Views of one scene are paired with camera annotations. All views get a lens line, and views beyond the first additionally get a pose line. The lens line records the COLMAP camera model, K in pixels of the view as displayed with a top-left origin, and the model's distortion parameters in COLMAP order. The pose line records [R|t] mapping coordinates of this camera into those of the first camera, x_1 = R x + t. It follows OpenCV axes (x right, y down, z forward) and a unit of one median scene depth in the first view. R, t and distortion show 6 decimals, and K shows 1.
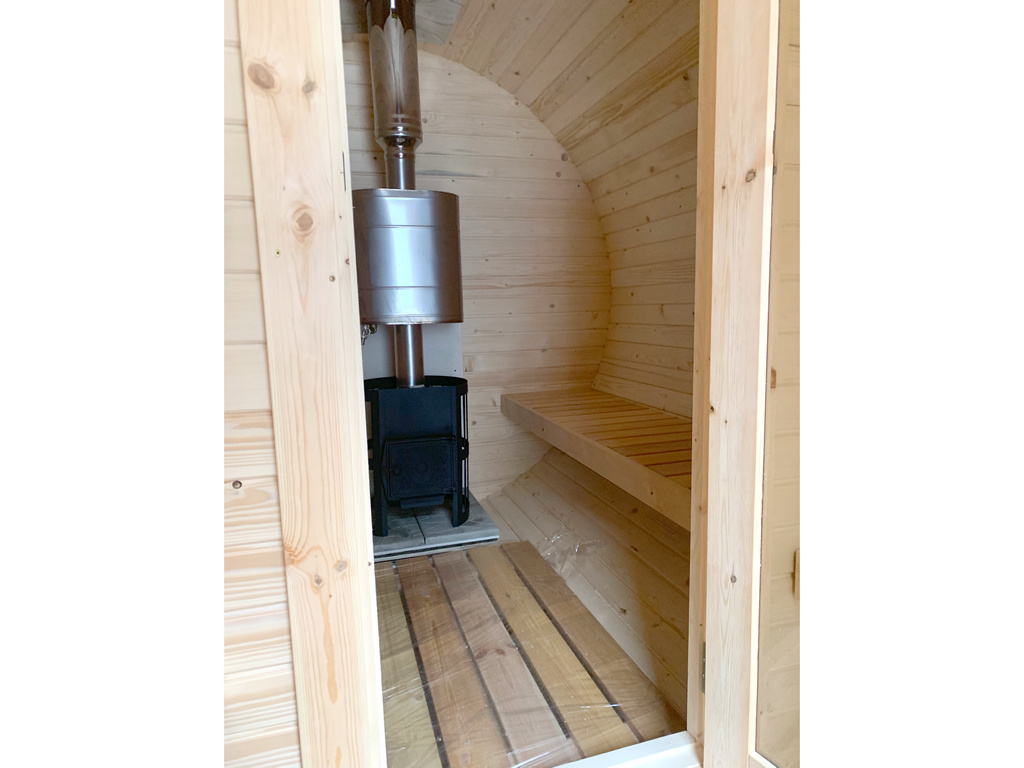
lens RADIAL K [[595.6, 0, 513.8], [0, 595.6, 393.8], [0, 0, 1]] dist [0.041334, -0.076493]
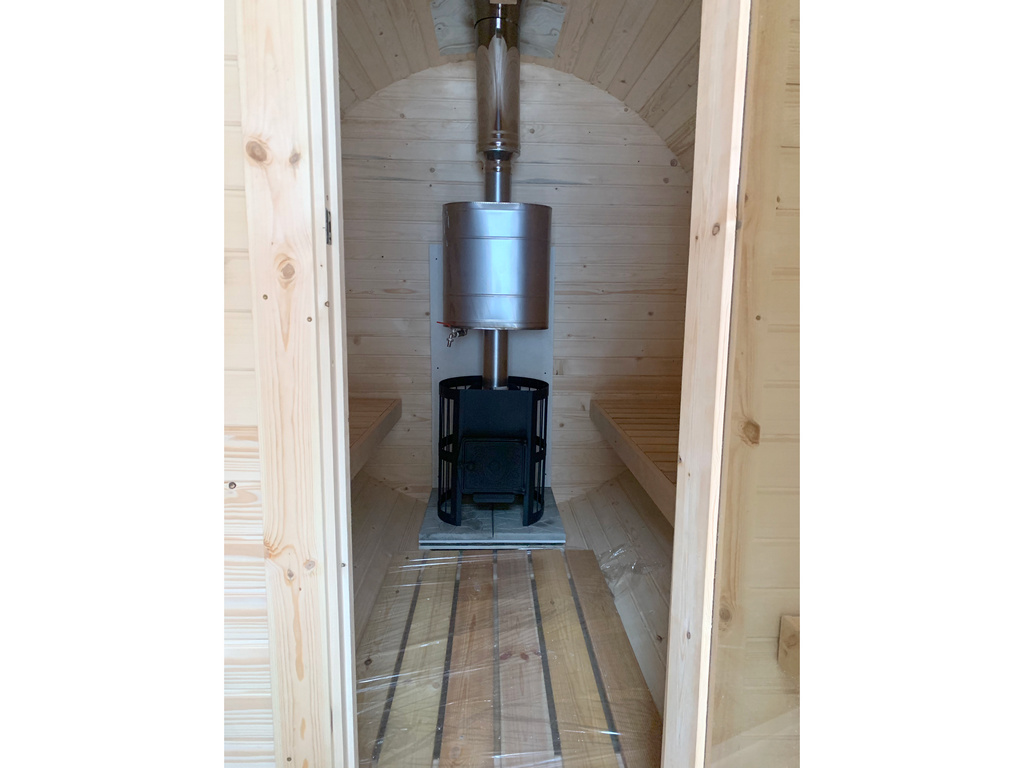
lens RADIAL K [[593.8, 0, 512.0], [0, 593.8, 384.0], [0, 0, 1]] dist [0.043221, -0.069514]
pose [[0.964807, 0.076354, -0.251629, 0.135878], [-0.074821, 0.997074, 0.015667, -0.041803], [0.252089, 0.003711, 0.967697, -0.008030]]
